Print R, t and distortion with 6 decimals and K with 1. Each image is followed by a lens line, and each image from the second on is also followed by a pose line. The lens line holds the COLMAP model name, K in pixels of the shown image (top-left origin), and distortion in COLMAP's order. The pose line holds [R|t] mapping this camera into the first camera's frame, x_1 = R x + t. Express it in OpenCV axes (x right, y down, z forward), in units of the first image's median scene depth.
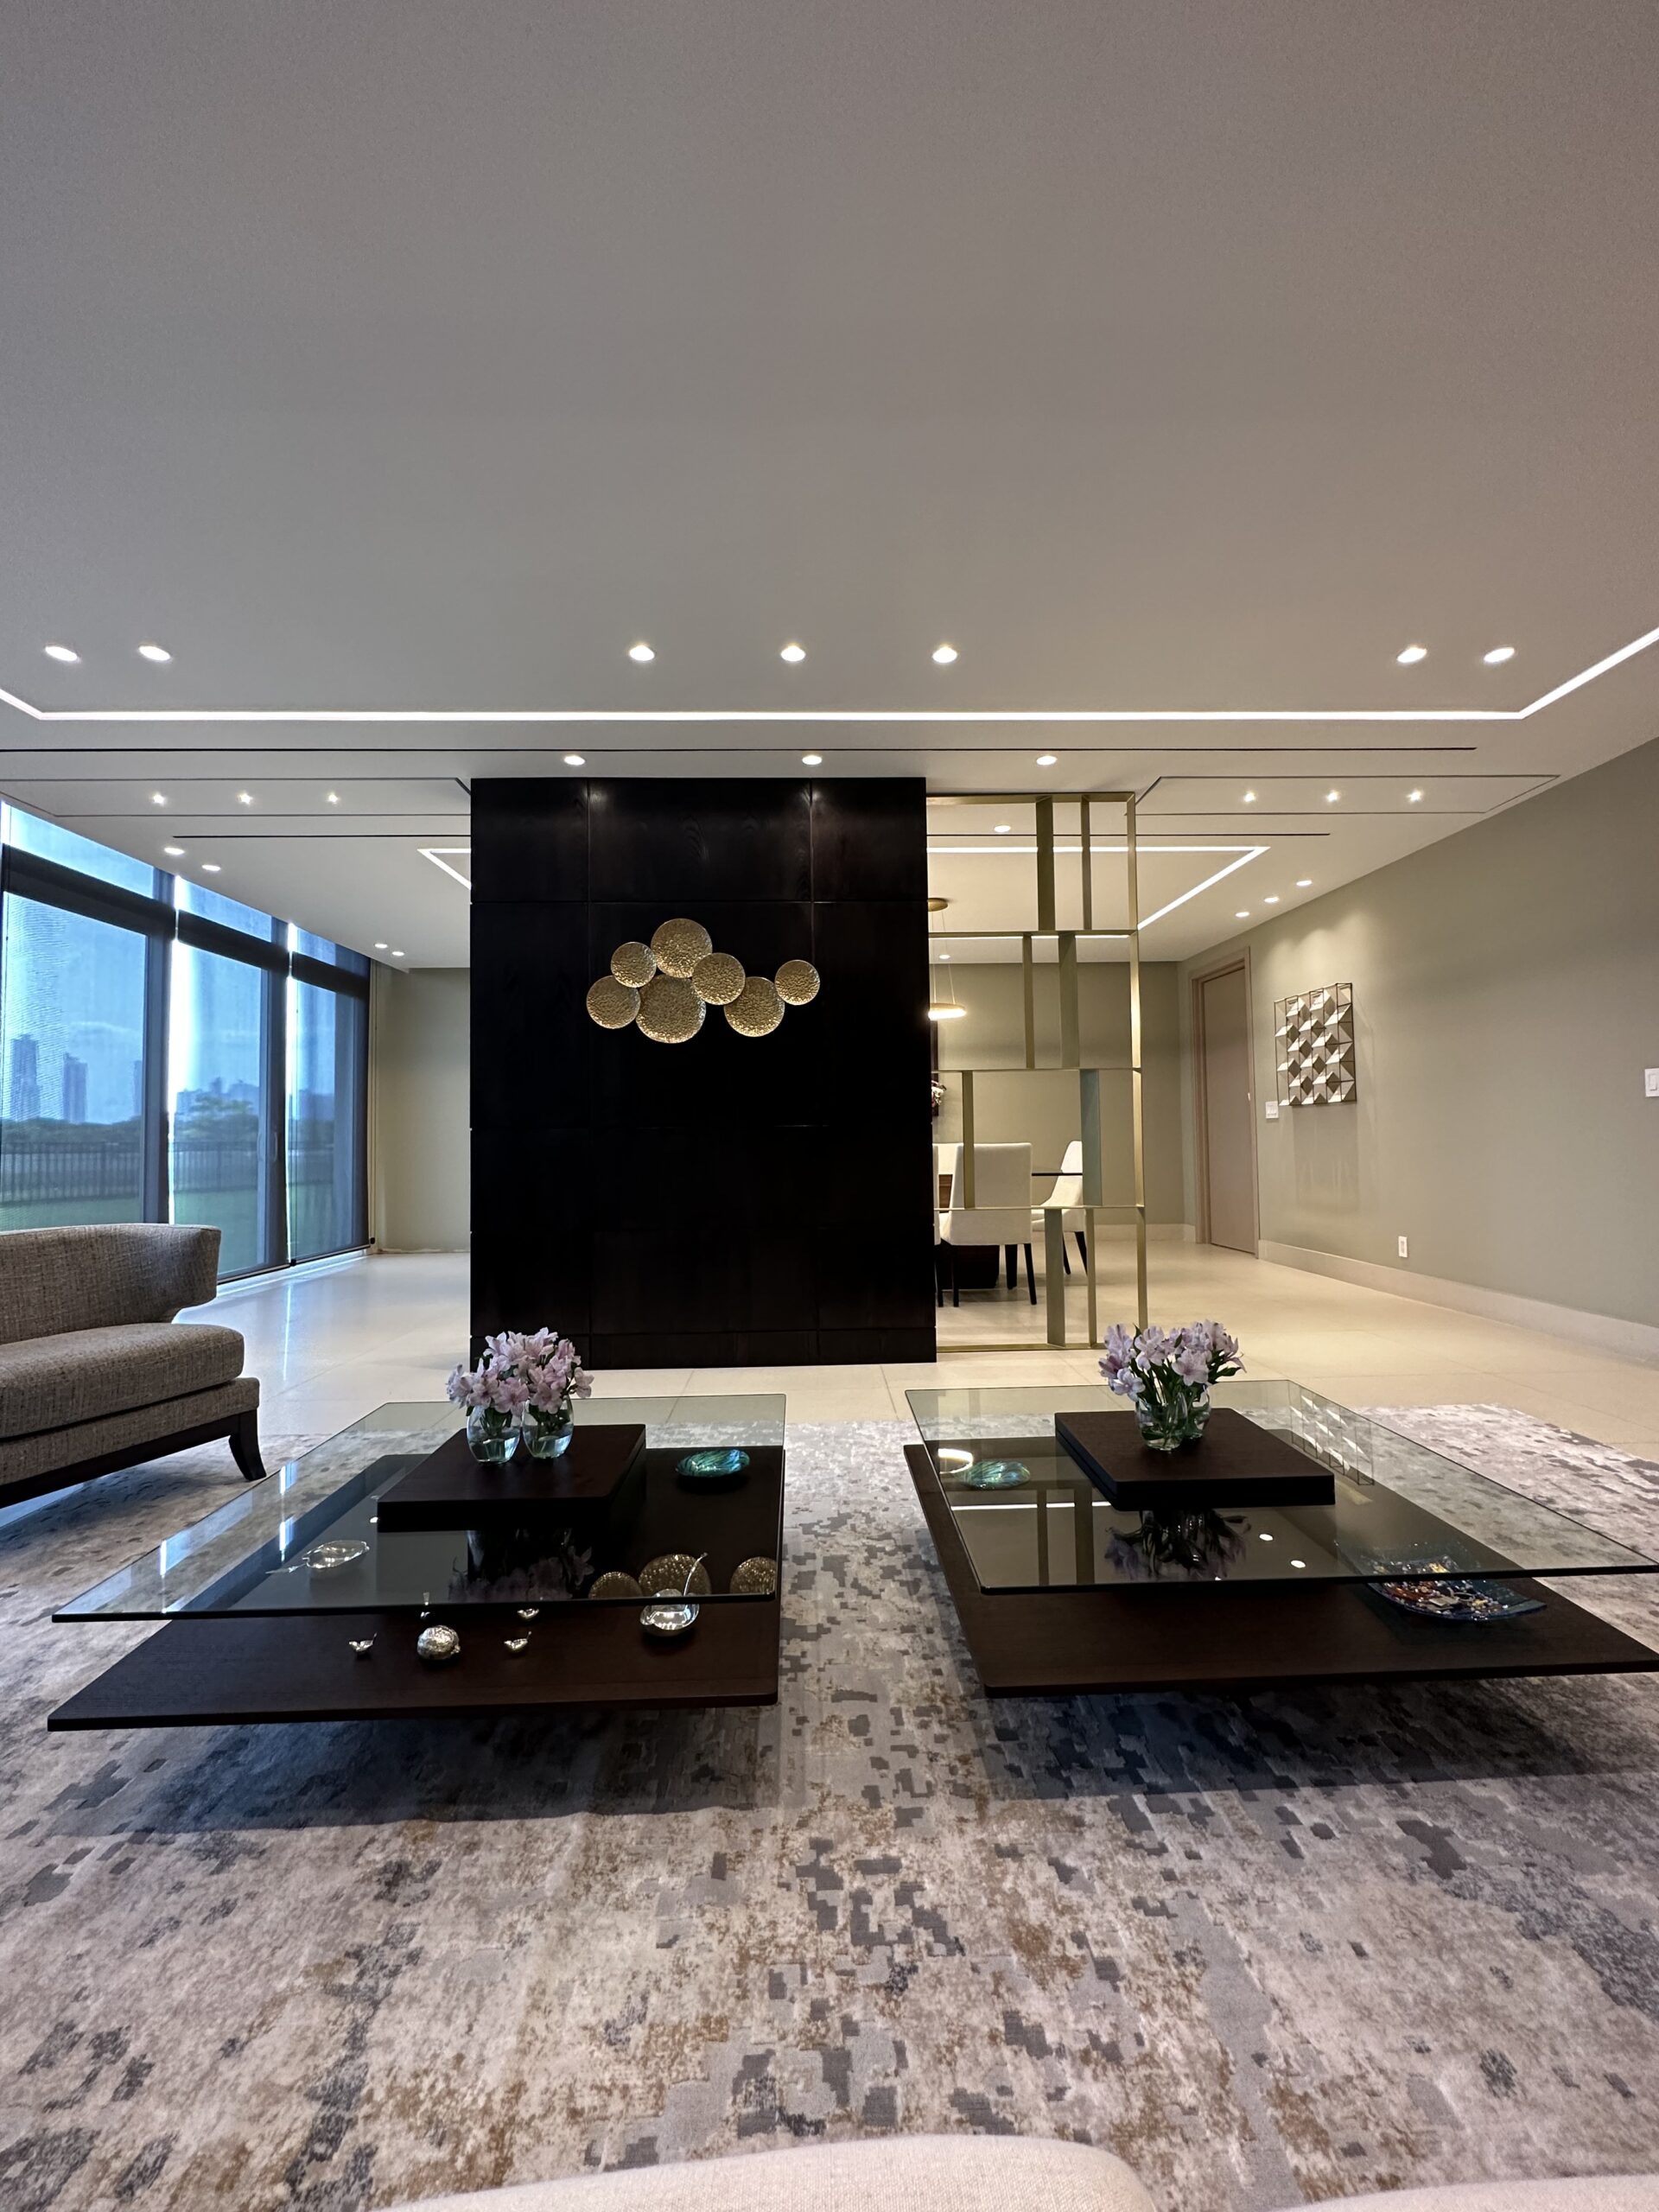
lens RADIAL K [[890.6, 0, 814.8], [0, 890.6, 1116.3], [0, 0, 1]] dist [-0.005927, 0.000365]
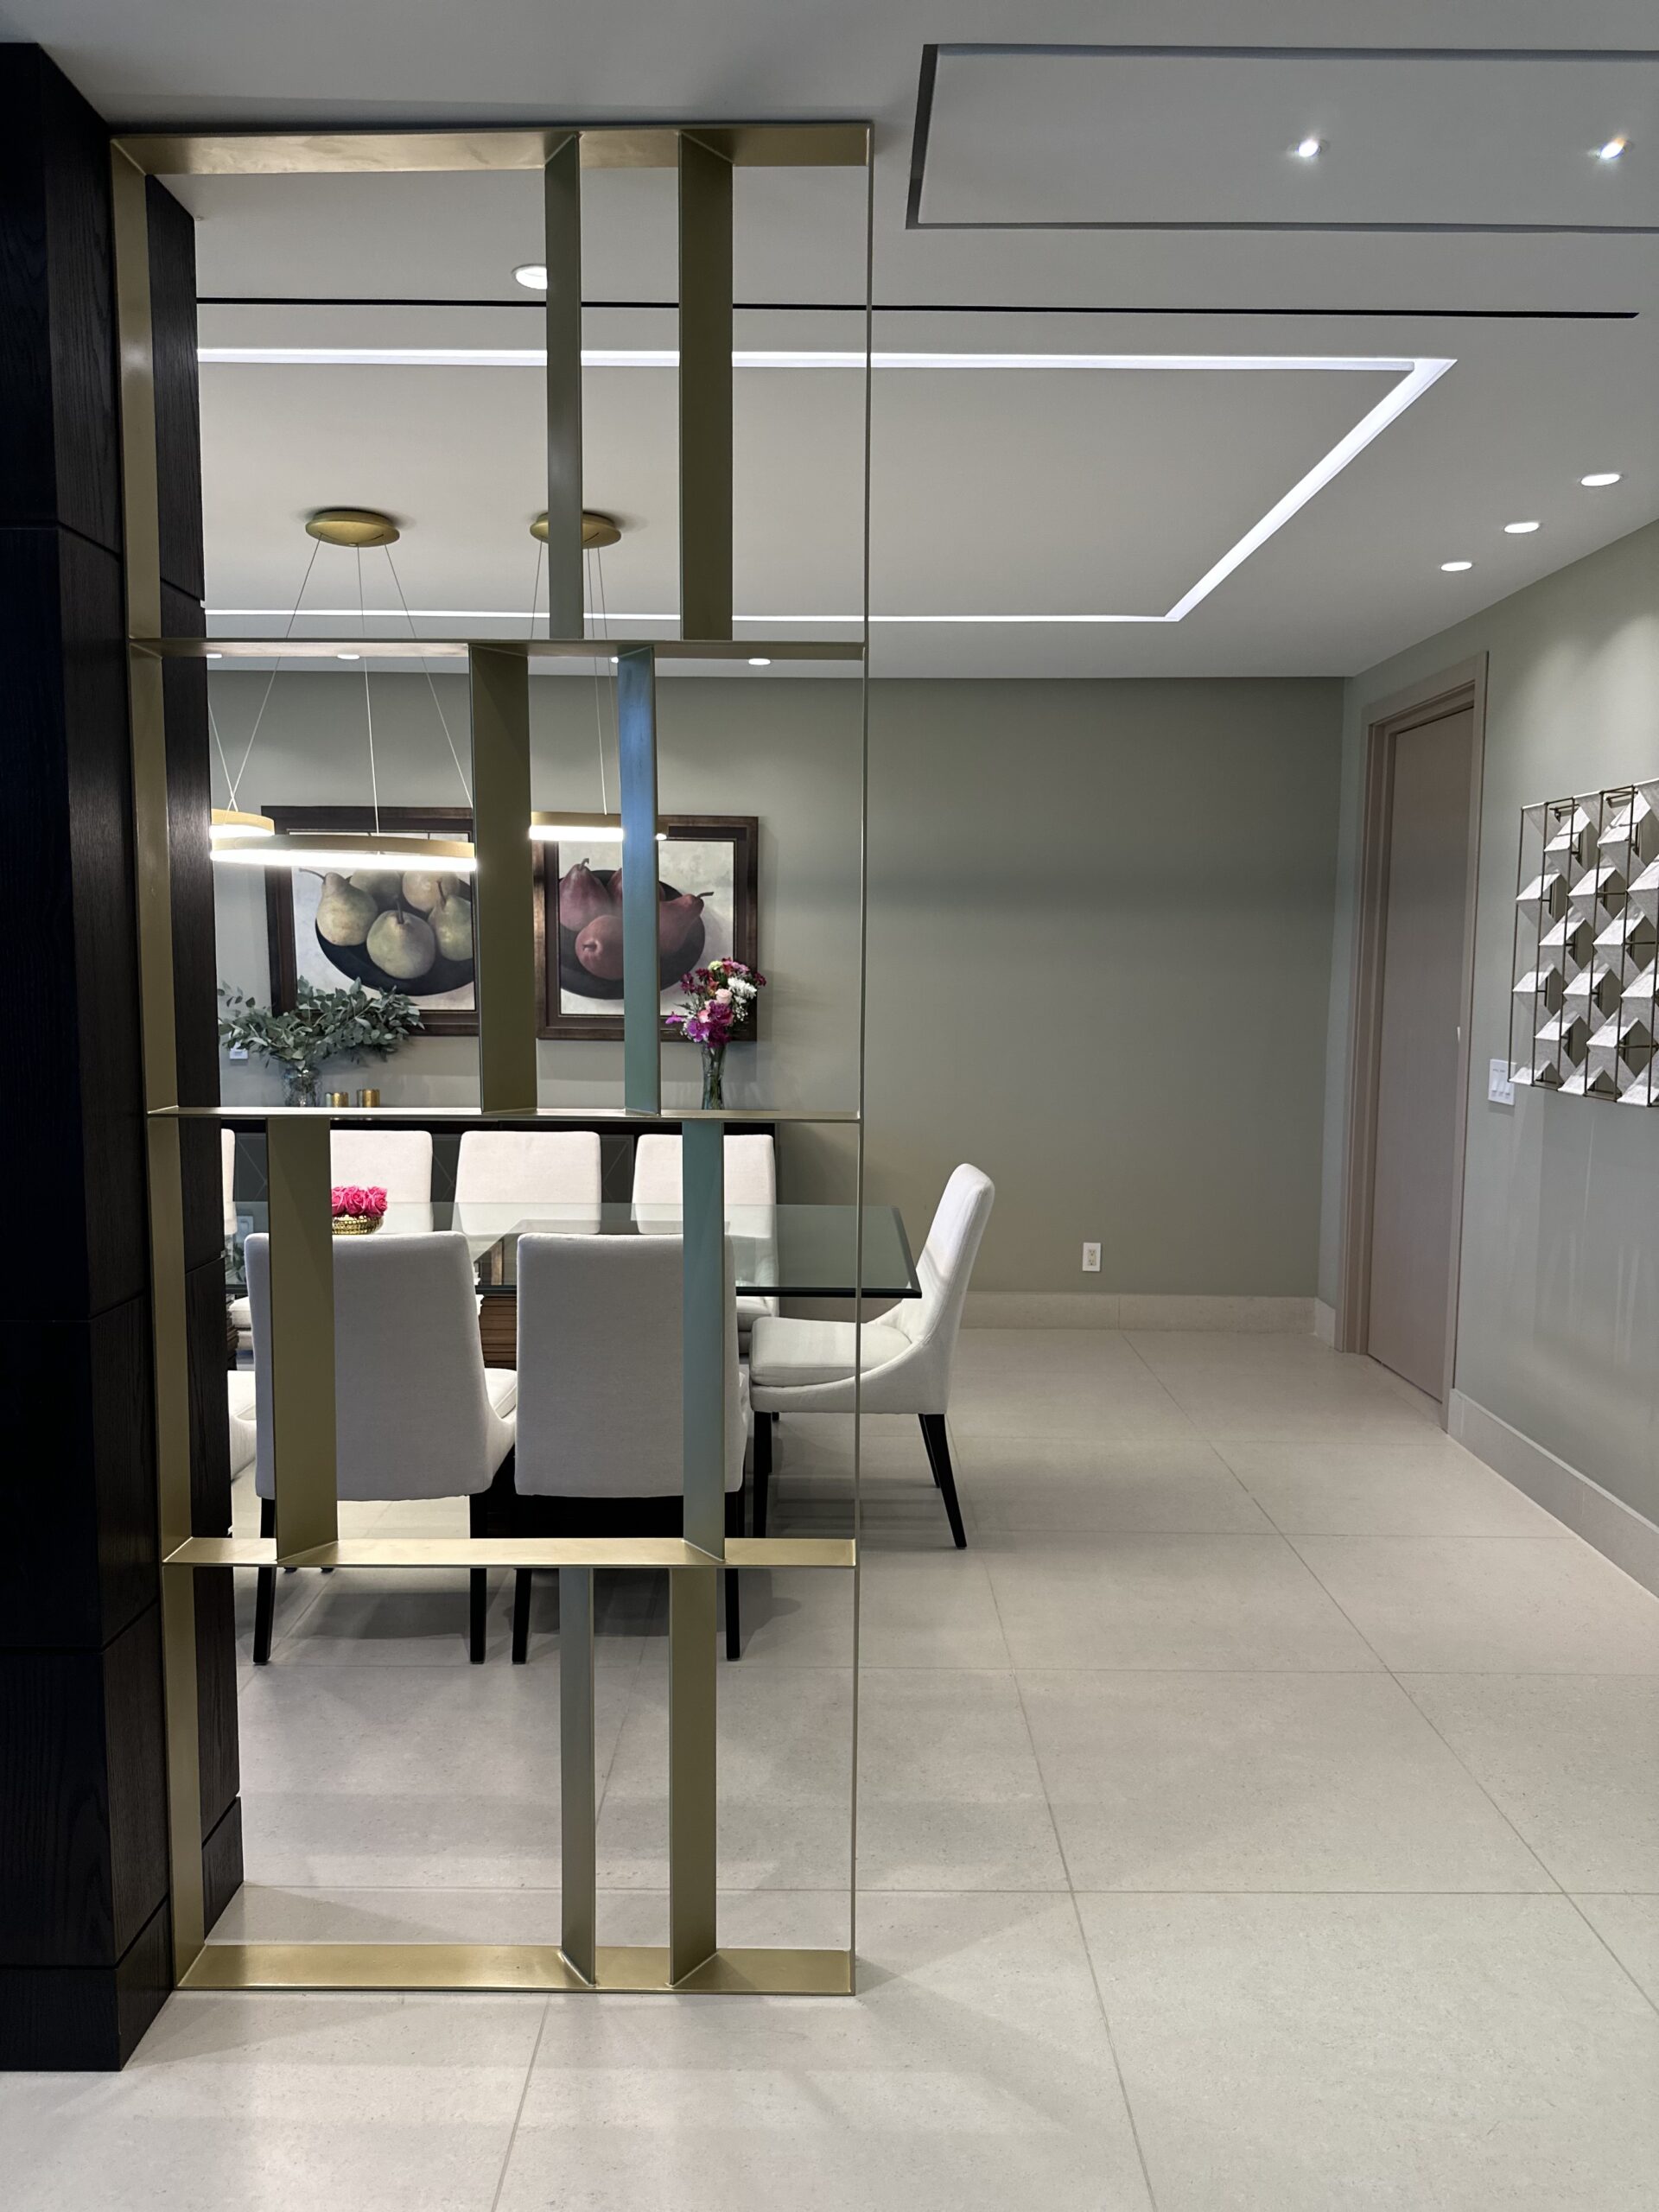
lens RADIAL K [[1551.1, 0, 842.1], [0, 1551.1, 1109.1], [0, 0, 1]] dist [0.070846, -0.010149]
pose [[0.999610, 0.024391, -0.013598, 0.248549], [-0.022379, 0.990953, 0.132328, -0.087404], [0.016702, -0.131972, 0.991113, 0.323245]]
